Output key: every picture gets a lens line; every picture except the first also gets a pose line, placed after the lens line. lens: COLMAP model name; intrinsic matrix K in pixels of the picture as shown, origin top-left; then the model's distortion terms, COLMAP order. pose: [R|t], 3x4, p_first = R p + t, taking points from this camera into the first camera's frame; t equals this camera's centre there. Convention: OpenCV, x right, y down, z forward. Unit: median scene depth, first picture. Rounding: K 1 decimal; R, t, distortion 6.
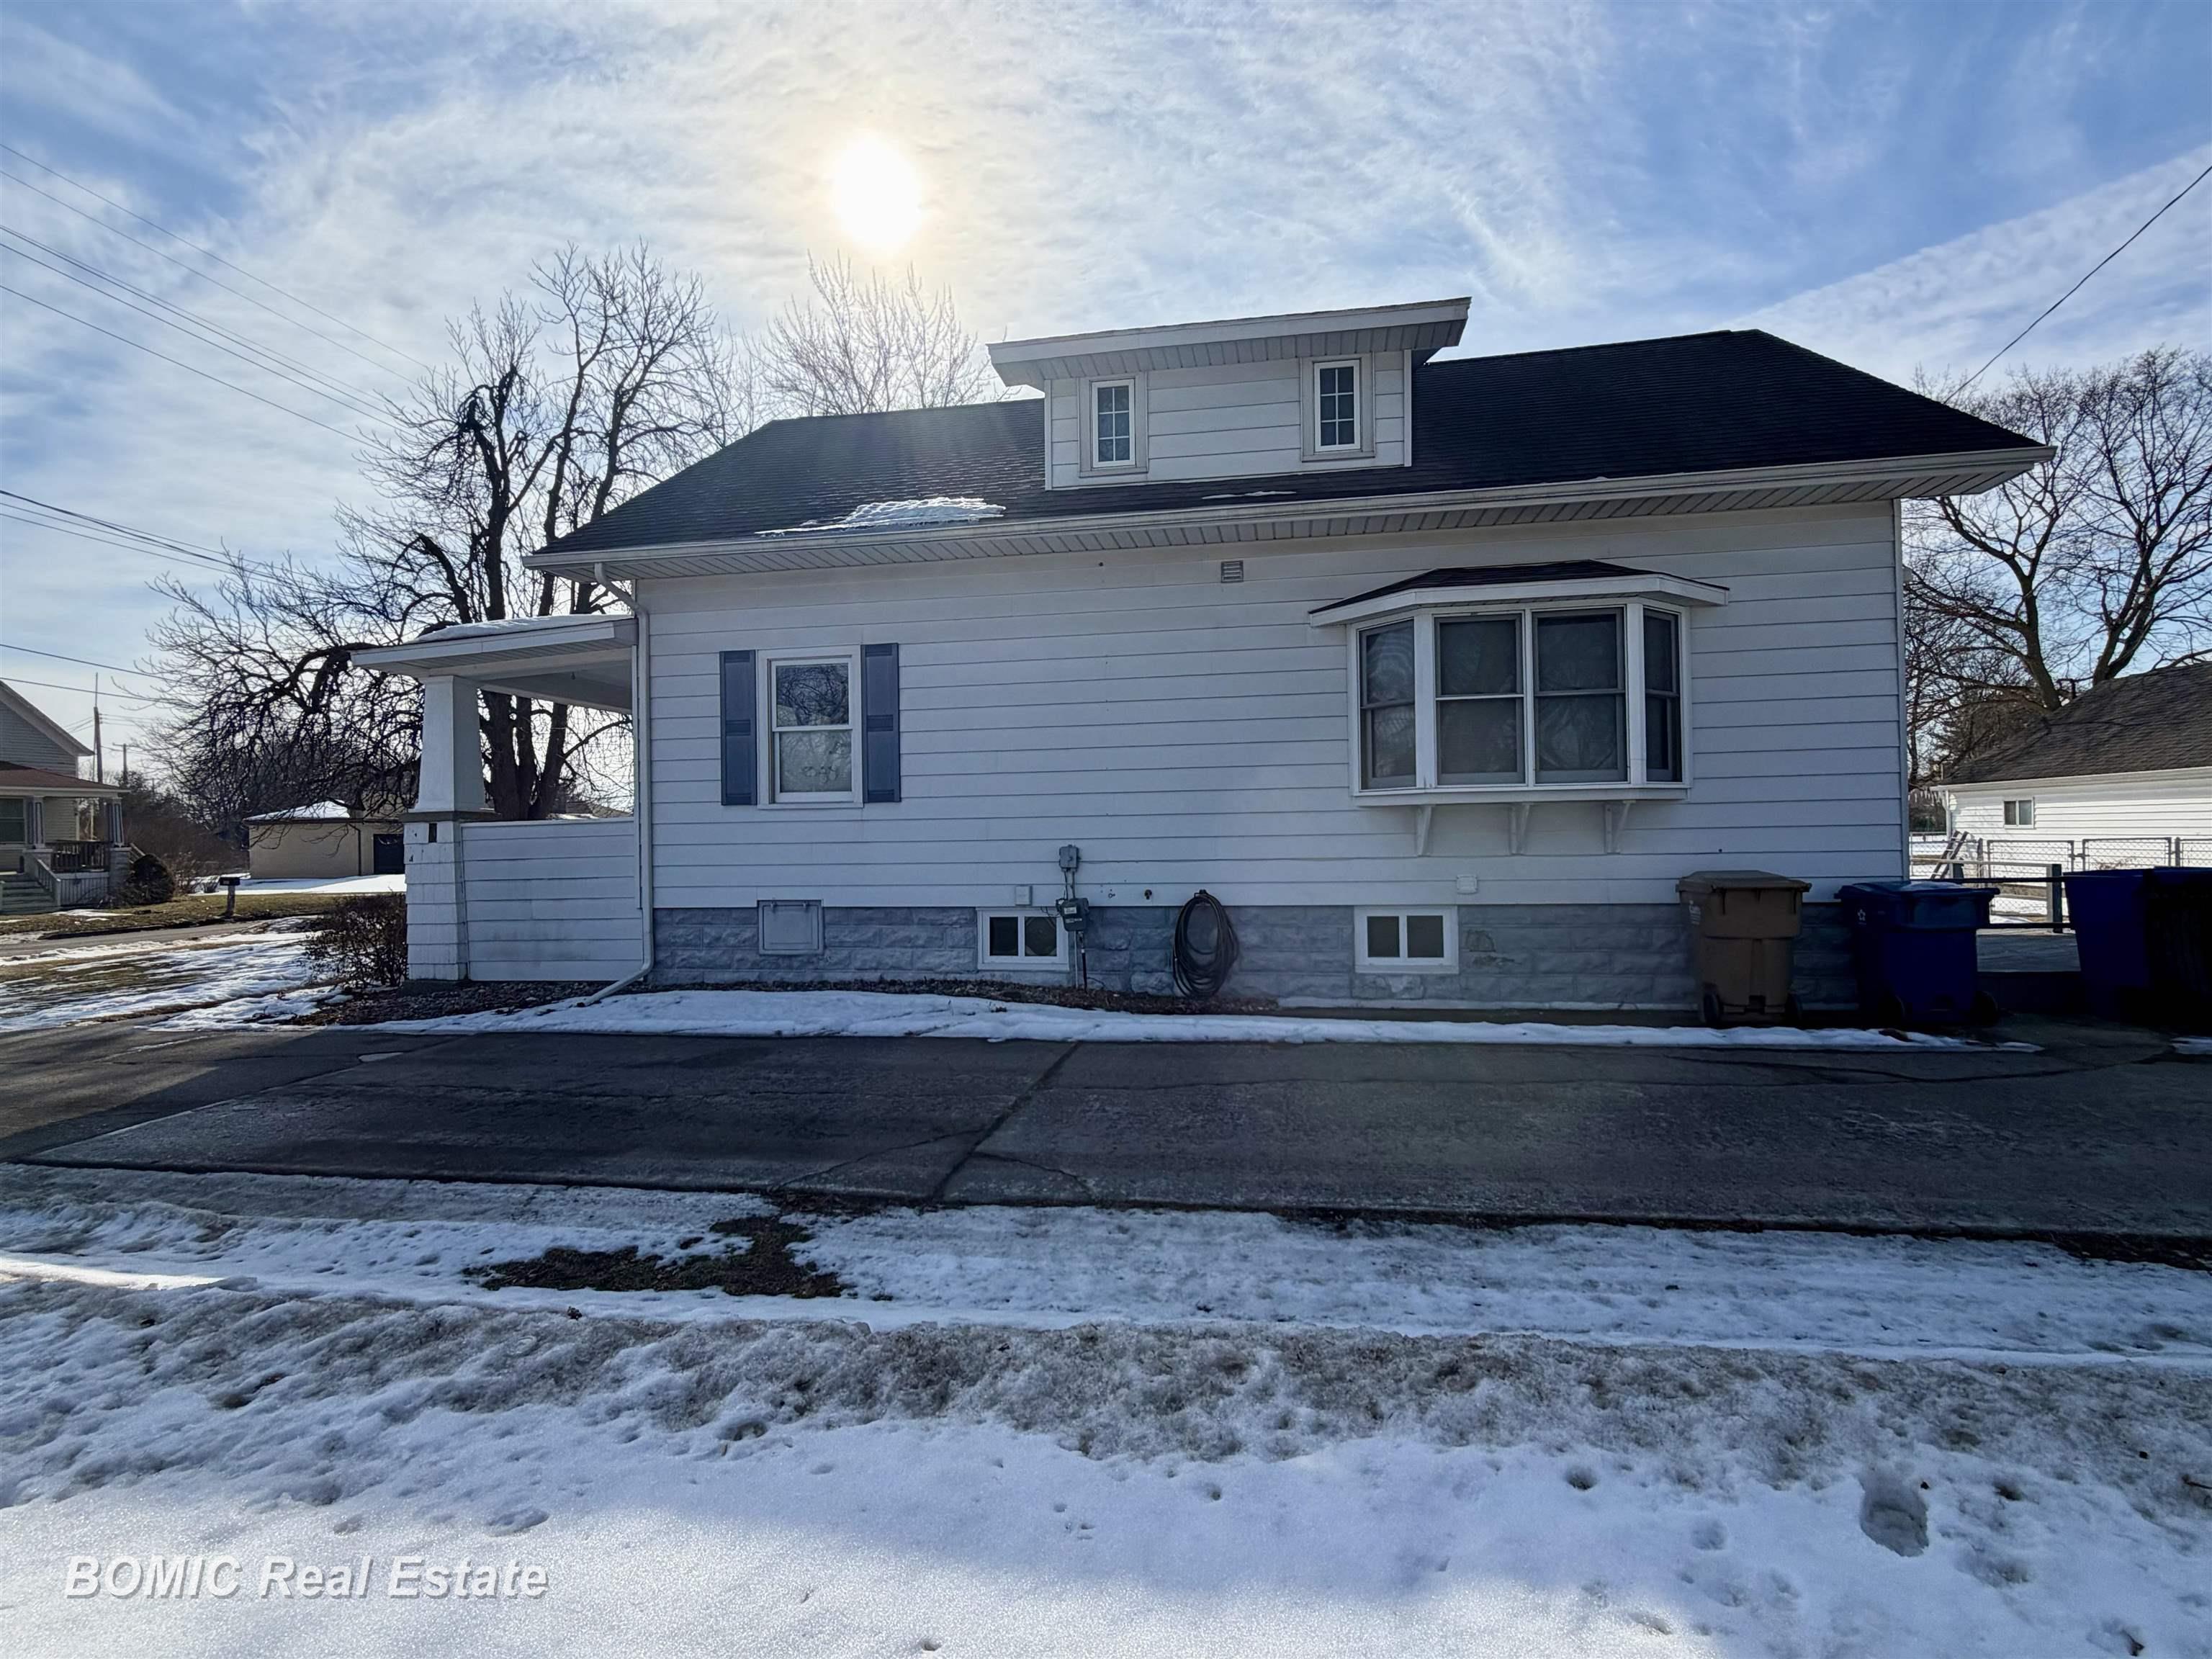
lens RADIAL K [[1048.7, 0, 1114.0], [0, 1048.7, 837.5], [0, 0, 1]] dist [-0.000932, 0.000497]
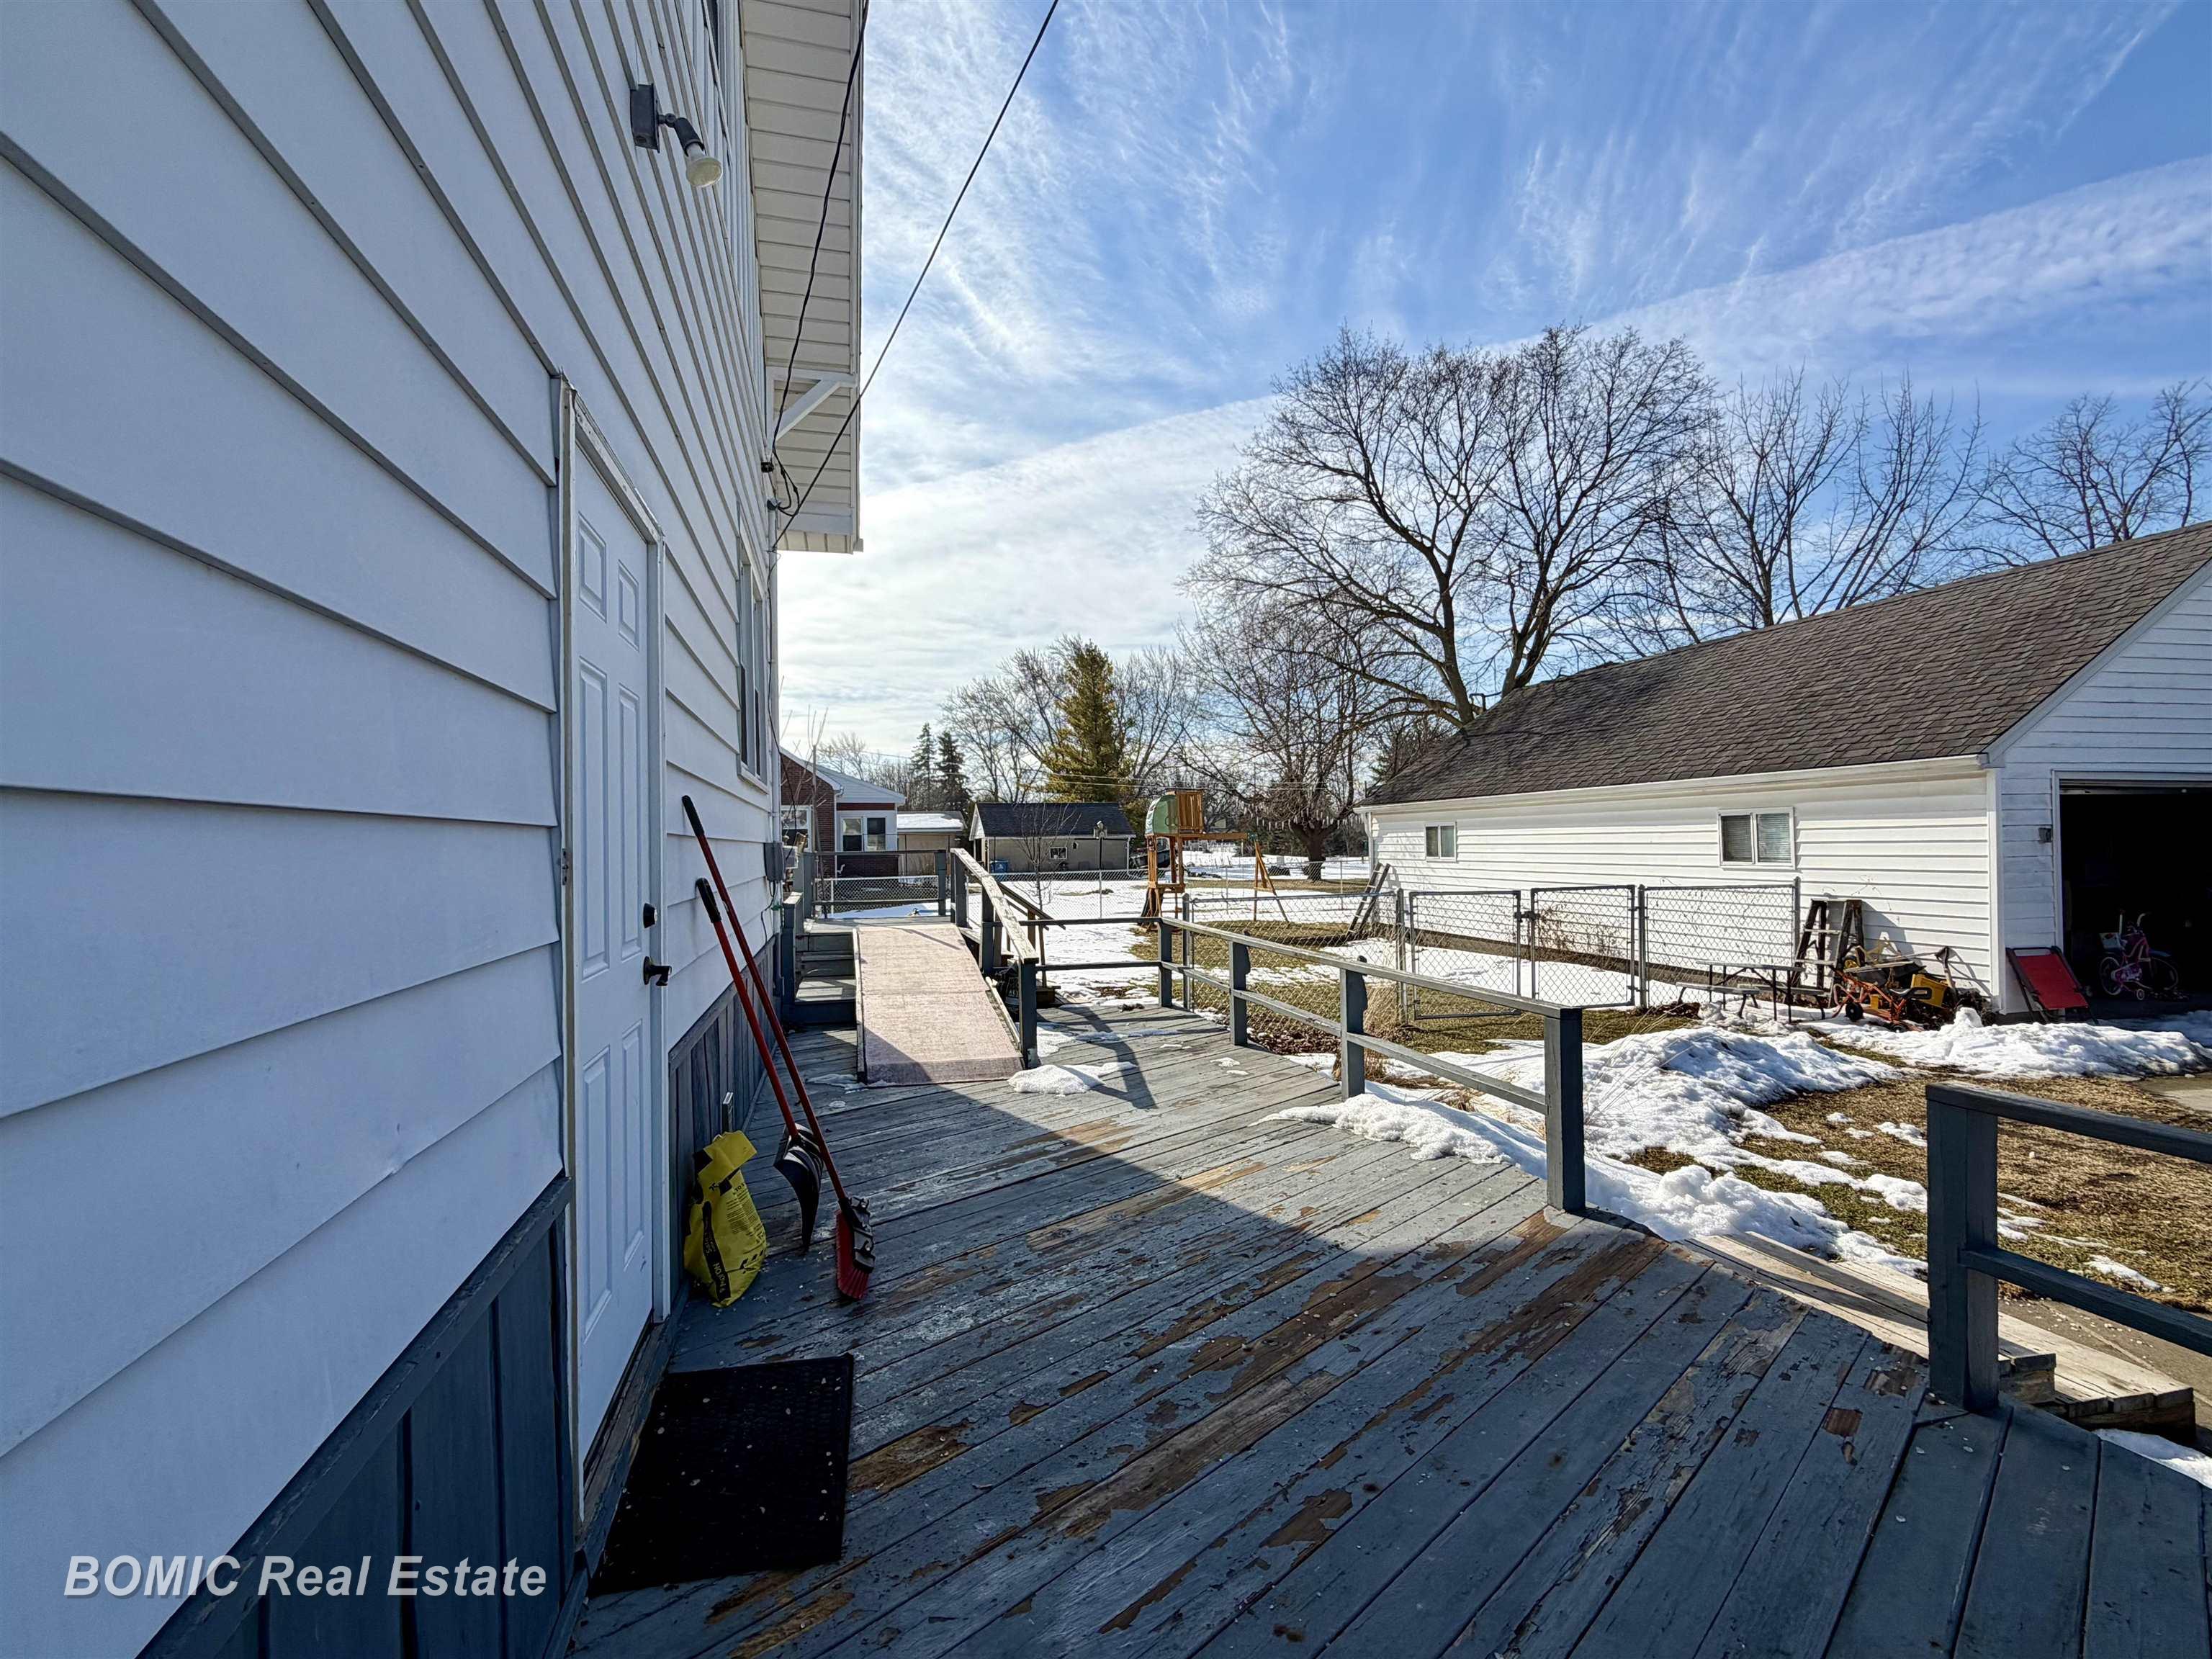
lens RADIAL K [[1048.7, 0, 1102.0], [0, 1048.7, 835.8], [0, 0, 1]] dist [-0.000932, 0.000497]
pose [[0.916932, 0.009925, 0.398921, 0.258469], [-0.002955, 0.999832, -0.018082, -0.010766], [-0.399034, 0.015401, 0.916807, 0.310991]]
